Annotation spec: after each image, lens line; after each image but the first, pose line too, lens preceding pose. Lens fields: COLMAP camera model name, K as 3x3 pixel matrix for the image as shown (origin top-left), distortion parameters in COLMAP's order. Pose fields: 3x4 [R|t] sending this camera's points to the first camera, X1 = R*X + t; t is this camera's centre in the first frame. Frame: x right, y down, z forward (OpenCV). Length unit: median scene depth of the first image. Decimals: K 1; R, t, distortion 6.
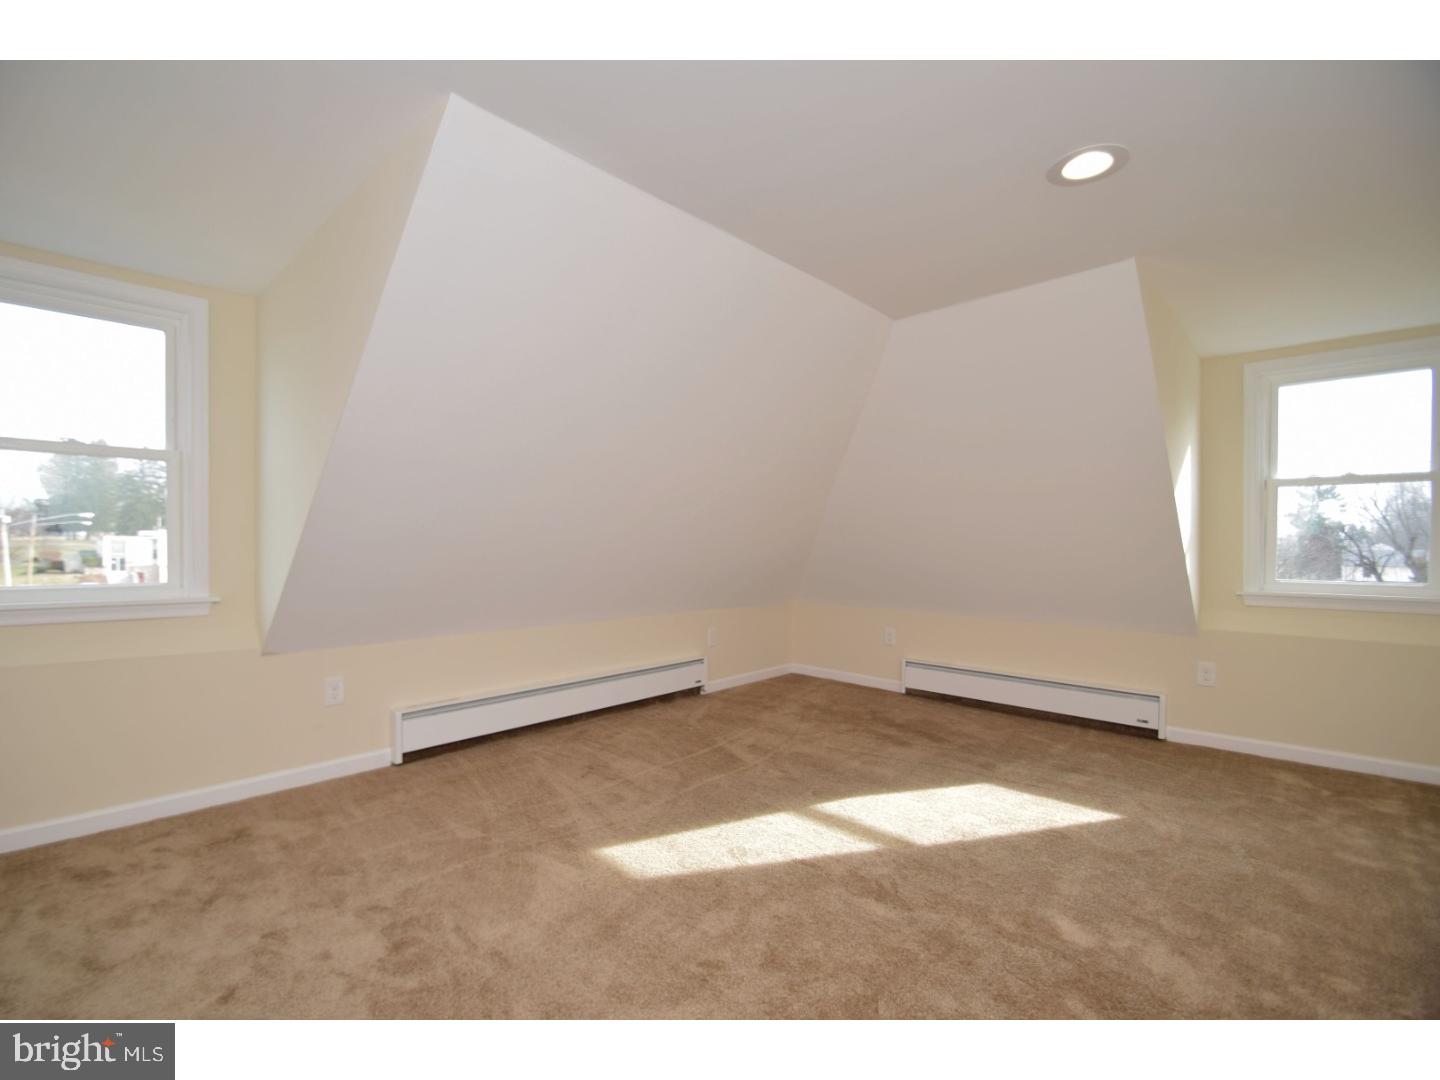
lens RADIAL K [[638.6, 0, 693.4], [0, 638.6, 562.5], [0, 0, 1]] dist [0.013683, -0.018838]
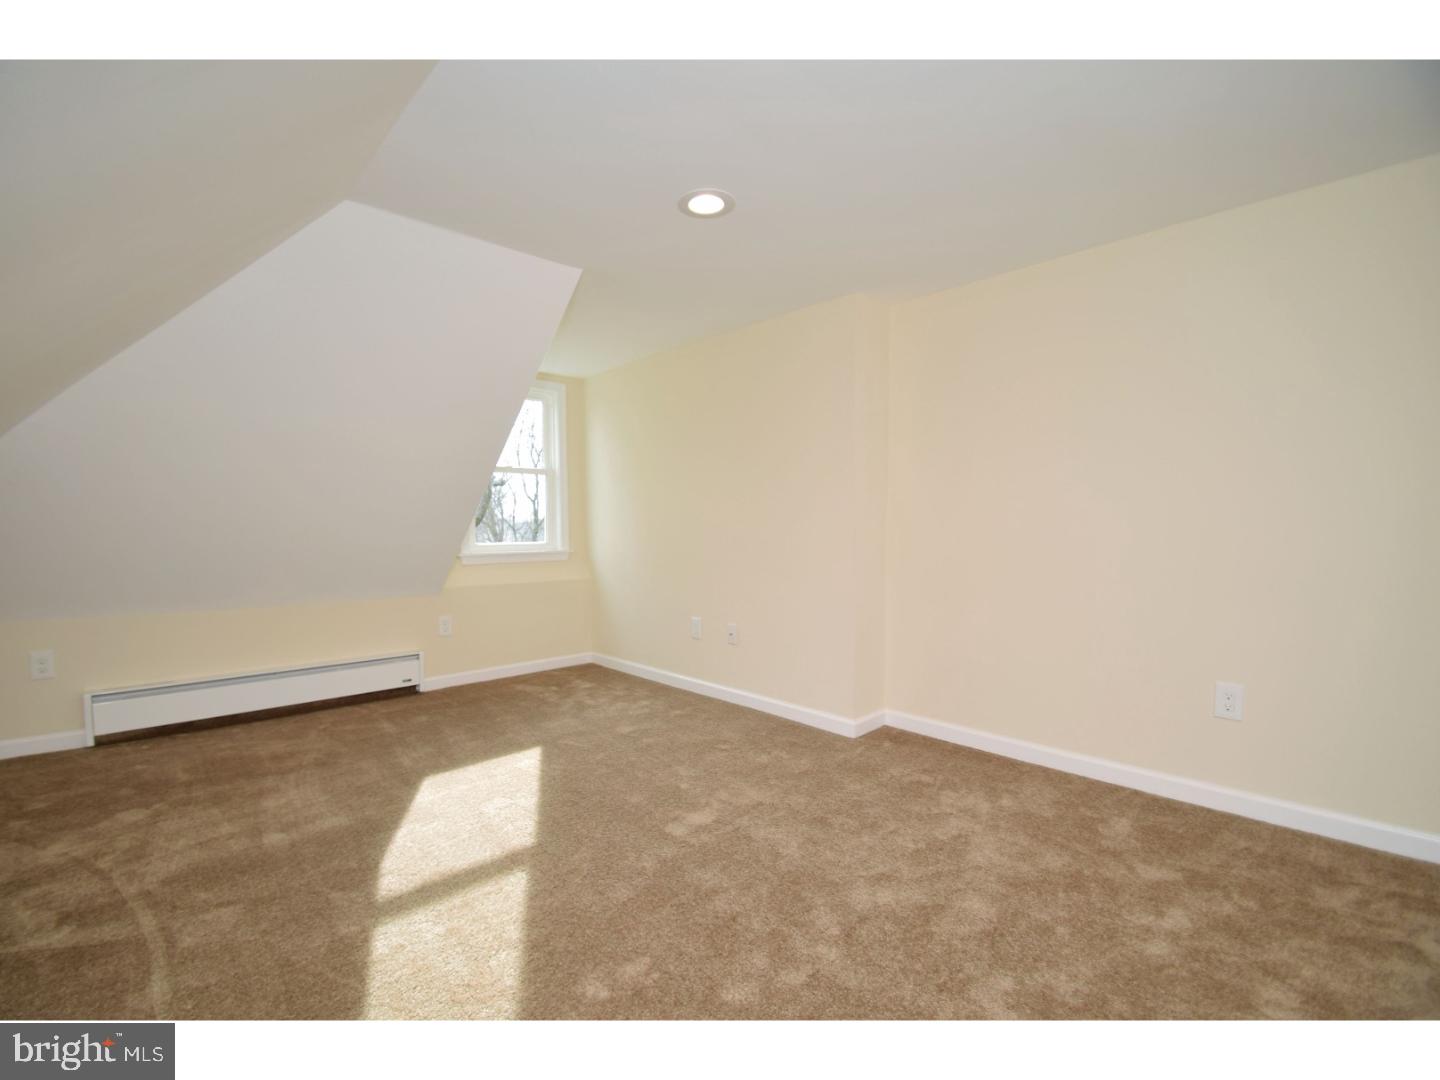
lens RADIAL K [[638.6, 0, 693.4], [0, 638.6, 562.5], [0, 0, 1]] dist [0.013683, -0.018838]
pose [[0.060962, -0.060596, 0.996299, -0.336845], [0.026747, 0.997896, 0.059056, 0.001216], [-0.997782, 0.023047, 0.062454, 0.478712]]
